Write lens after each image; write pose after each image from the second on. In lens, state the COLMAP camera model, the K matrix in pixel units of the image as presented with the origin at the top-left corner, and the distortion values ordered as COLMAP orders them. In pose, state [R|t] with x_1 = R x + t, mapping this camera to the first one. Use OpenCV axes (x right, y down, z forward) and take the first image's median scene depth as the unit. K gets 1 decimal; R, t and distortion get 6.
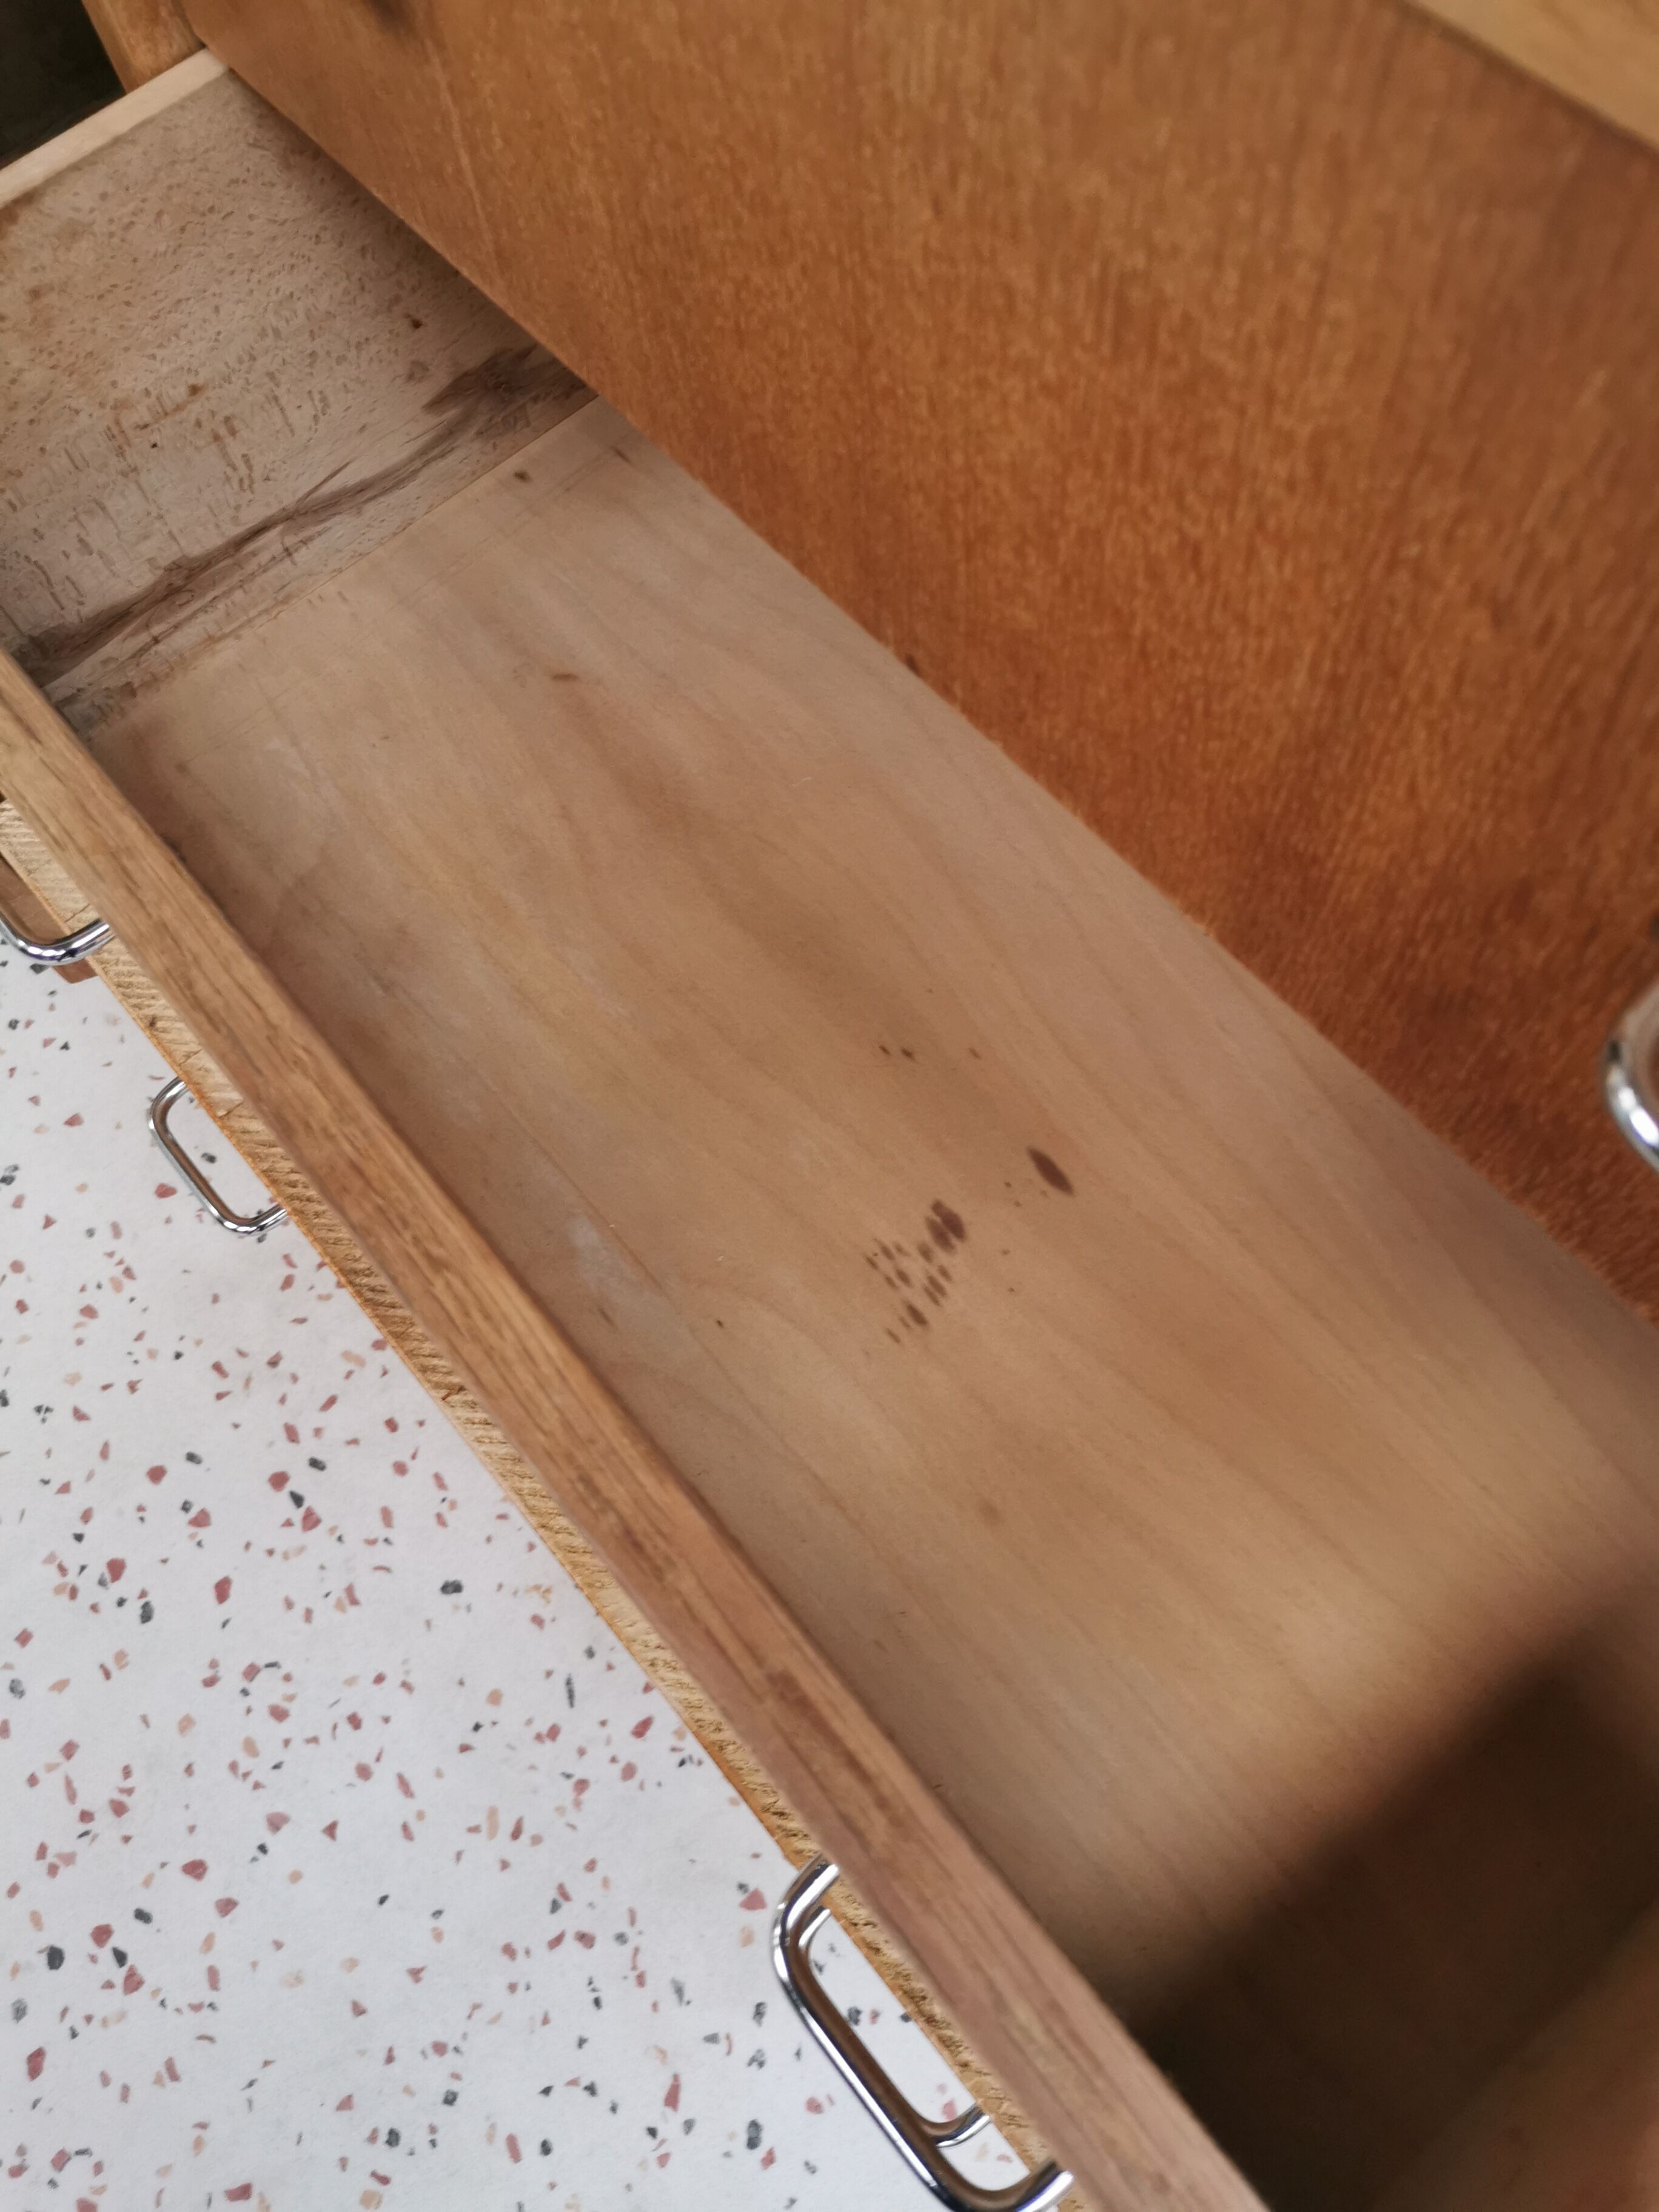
lens RADIAL K [[1718.3, 0, 829.5], [0, 1718.3, 1106.0], [0, 0, 1]] dist [0.029310, -0.041954]
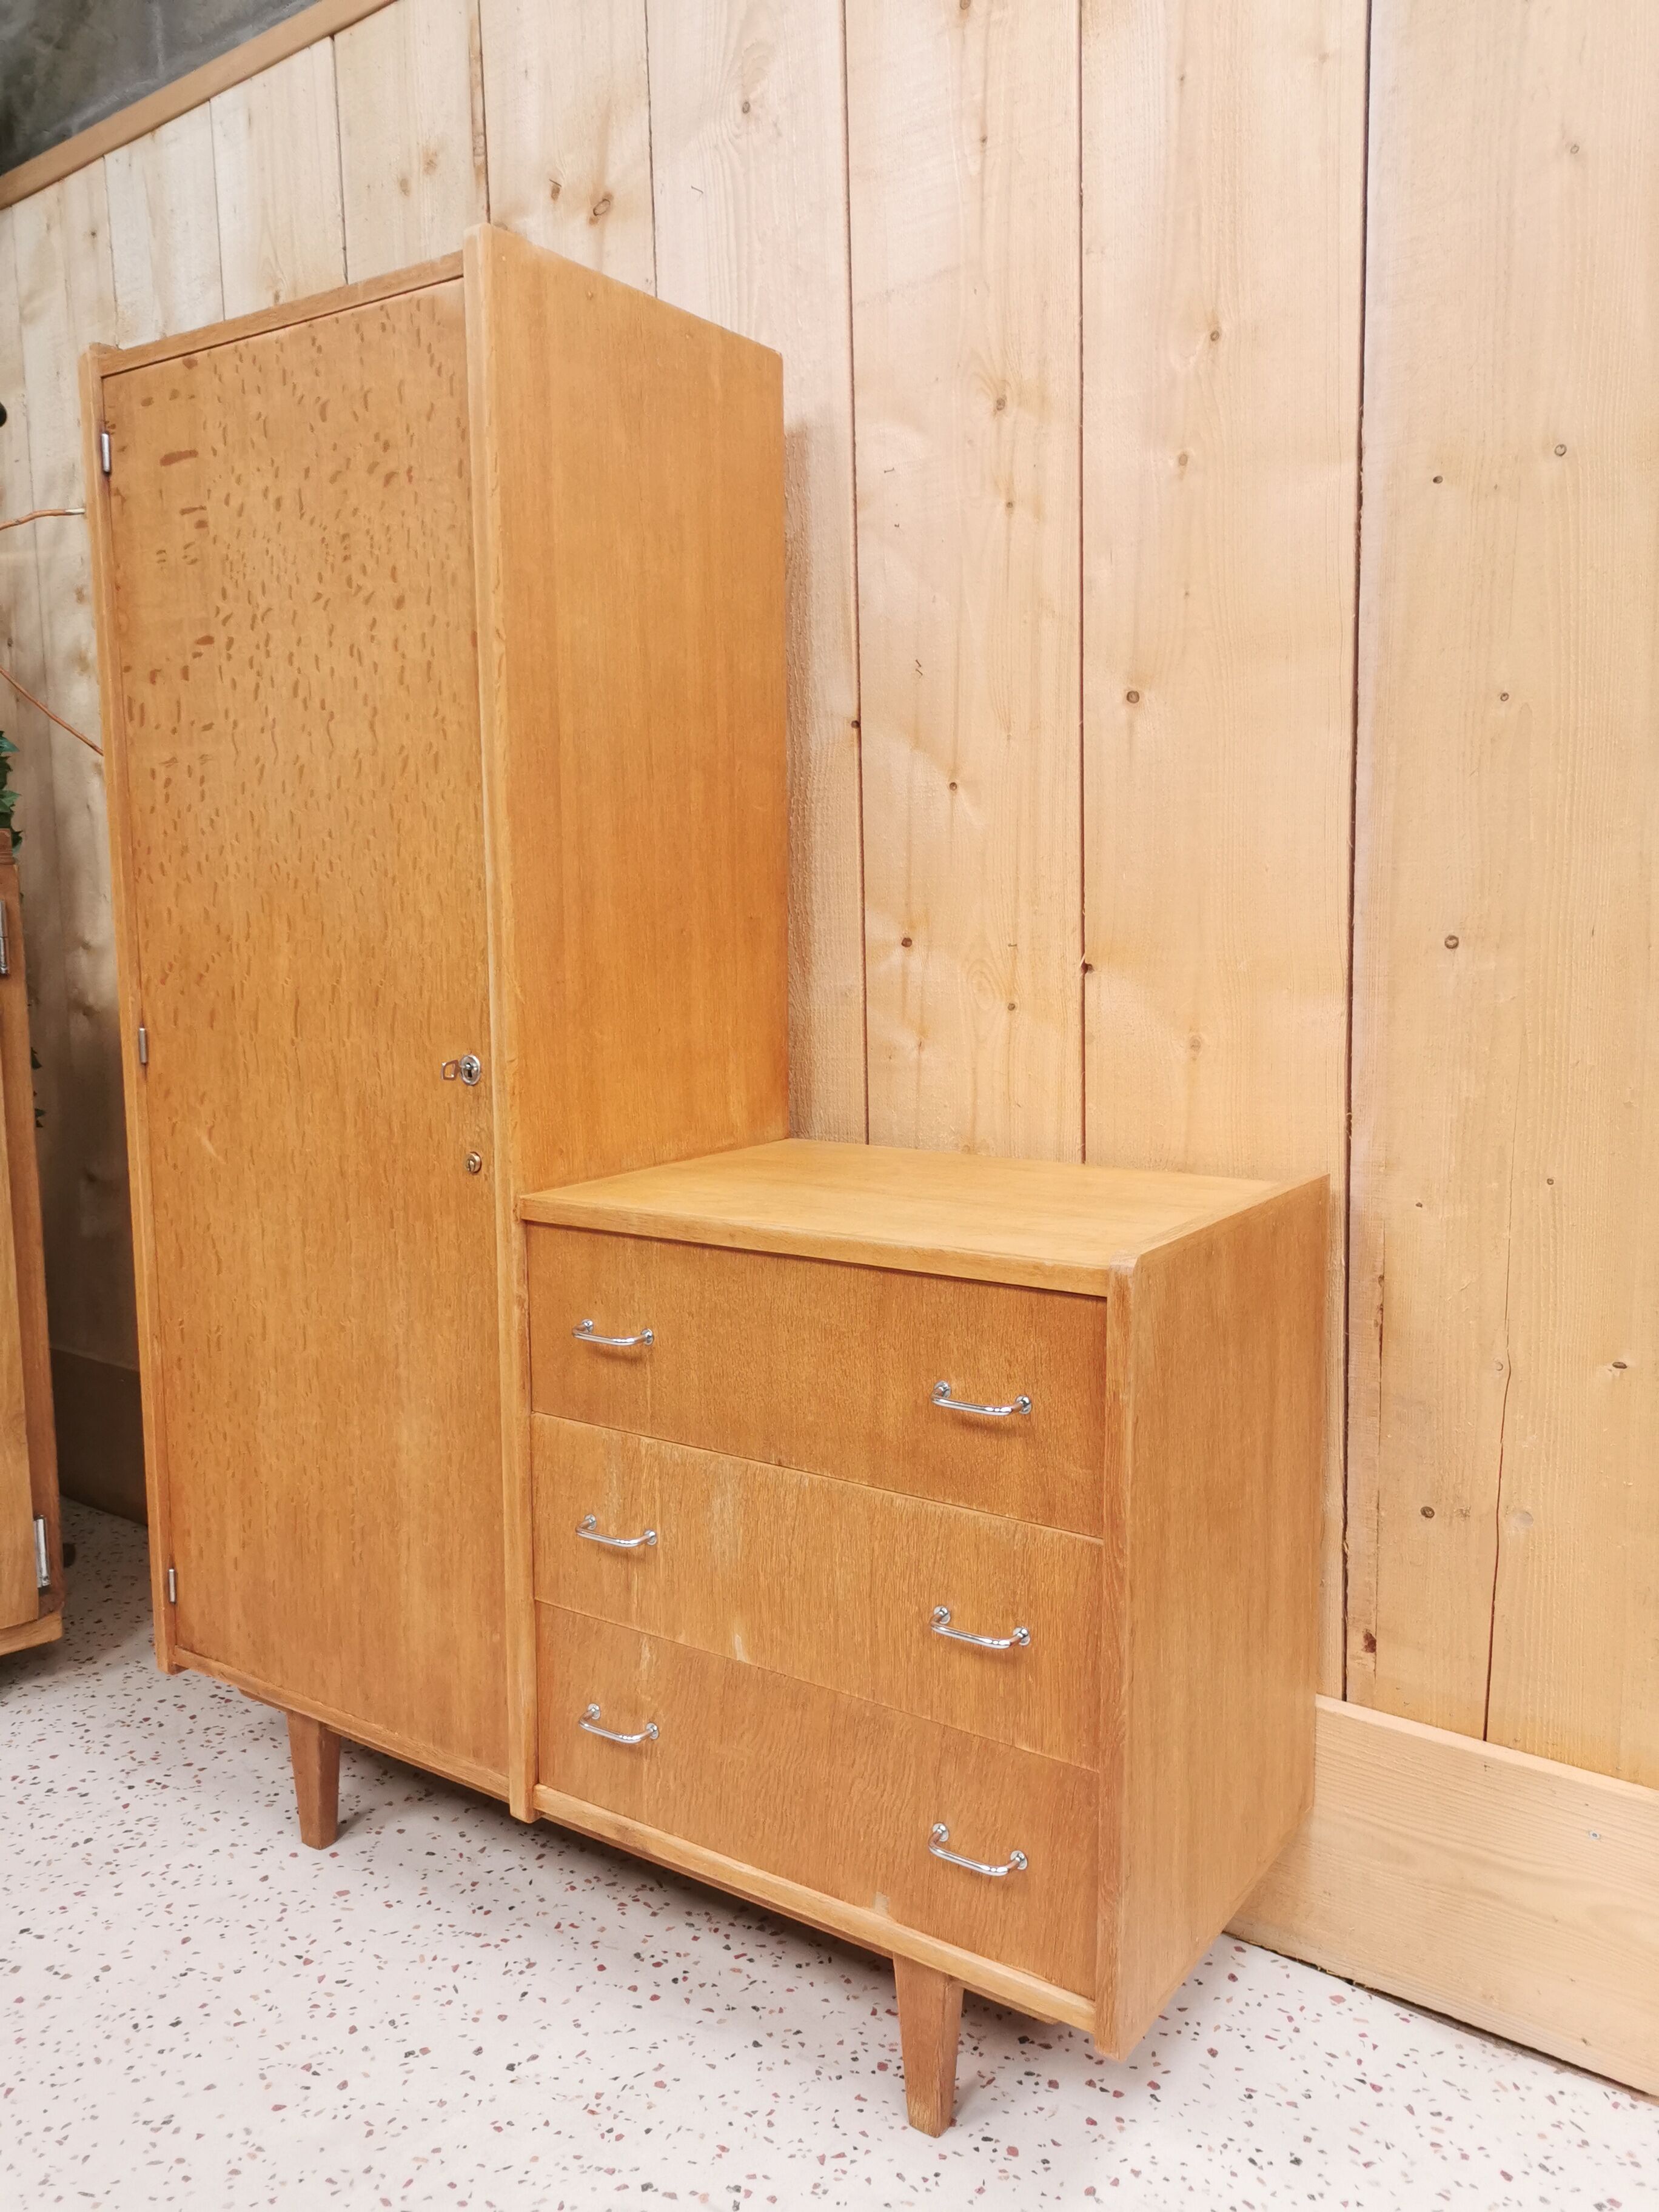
lens RADIAL K [[1700.0, 0, 824.4], [0, 1700.0, 1108.5], [0, 0, 1]] dist [0.052274, -0.039447]
pose [[0.963590, 0.033258, 0.265307, -0.412855], [0.213222, 0.503136, -0.837491, 1.185177], [-0.161339, 0.863567, 0.477725, -0.721848]]
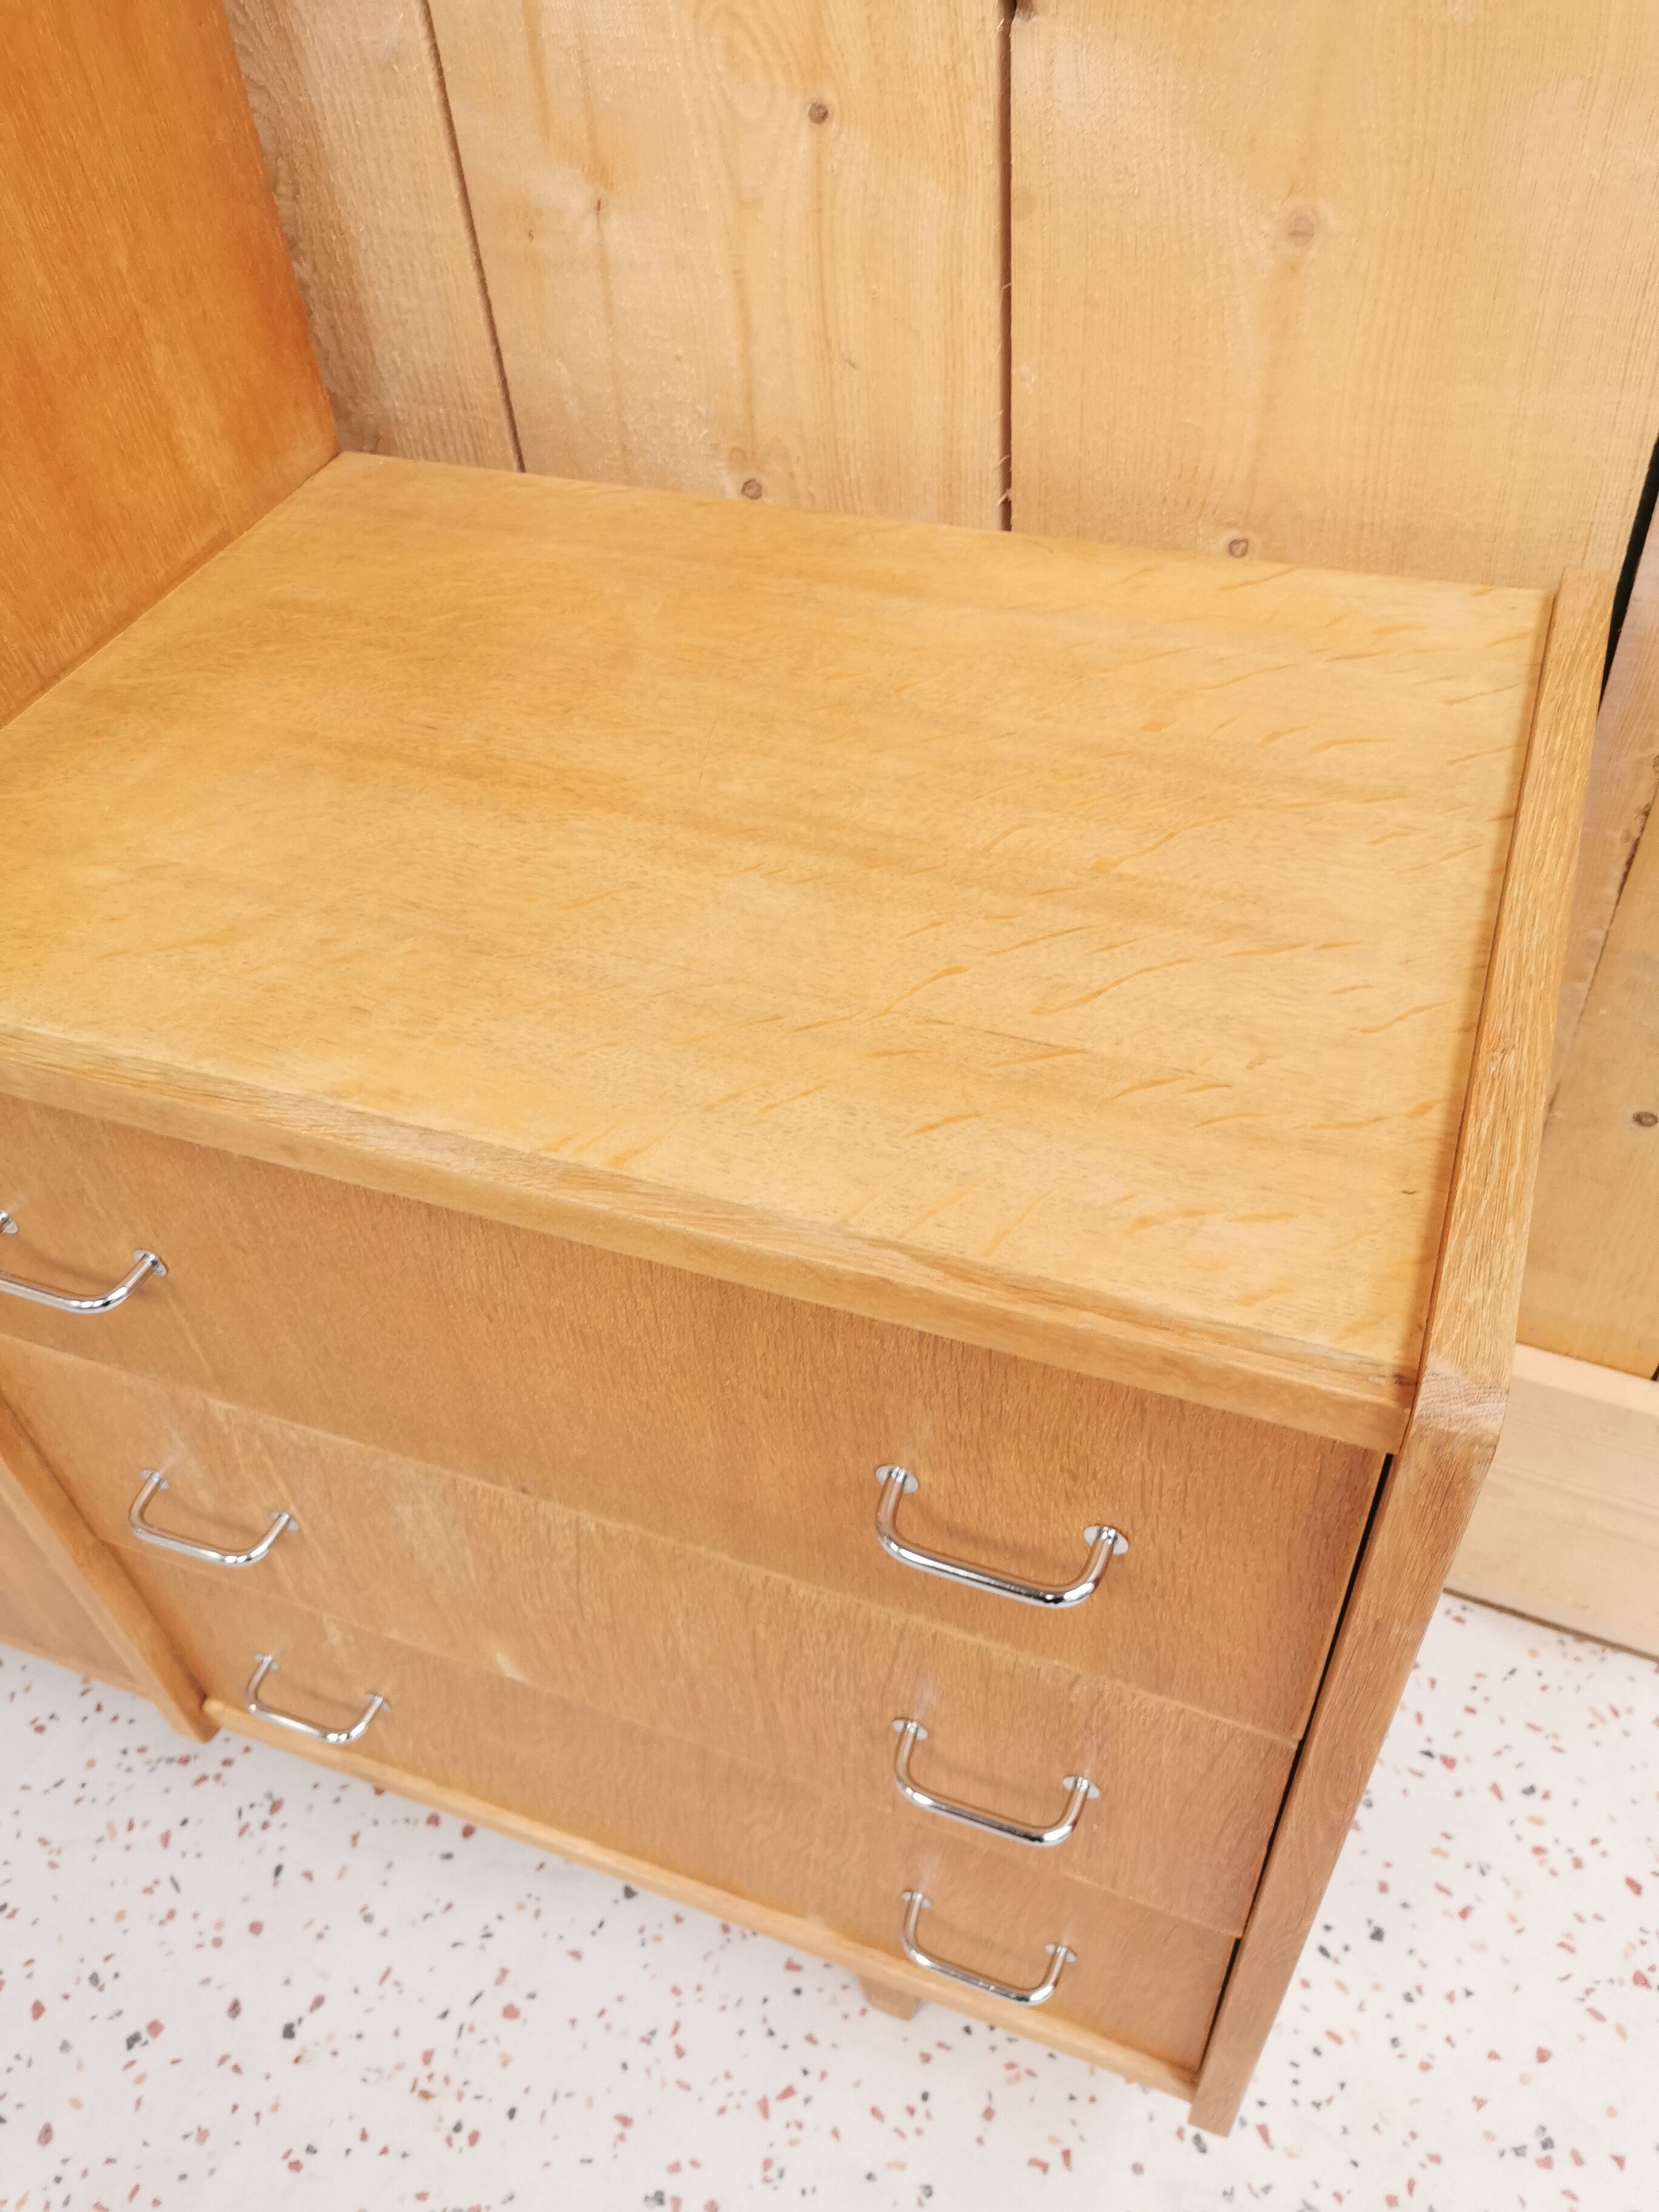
lens RADIAL K [[1729.4, 0, 826.7], [0, 1729.4, 1110.0], [0, 0, 1]] dist [0.025254, -0.011701]
pose [[0.880181, -0.322662, 0.348095, -0.082245], [0.433845, 0.844383, -0.314317, 0.058131], [-0.192507, 0.427675, 0.883196, -0.406220]]
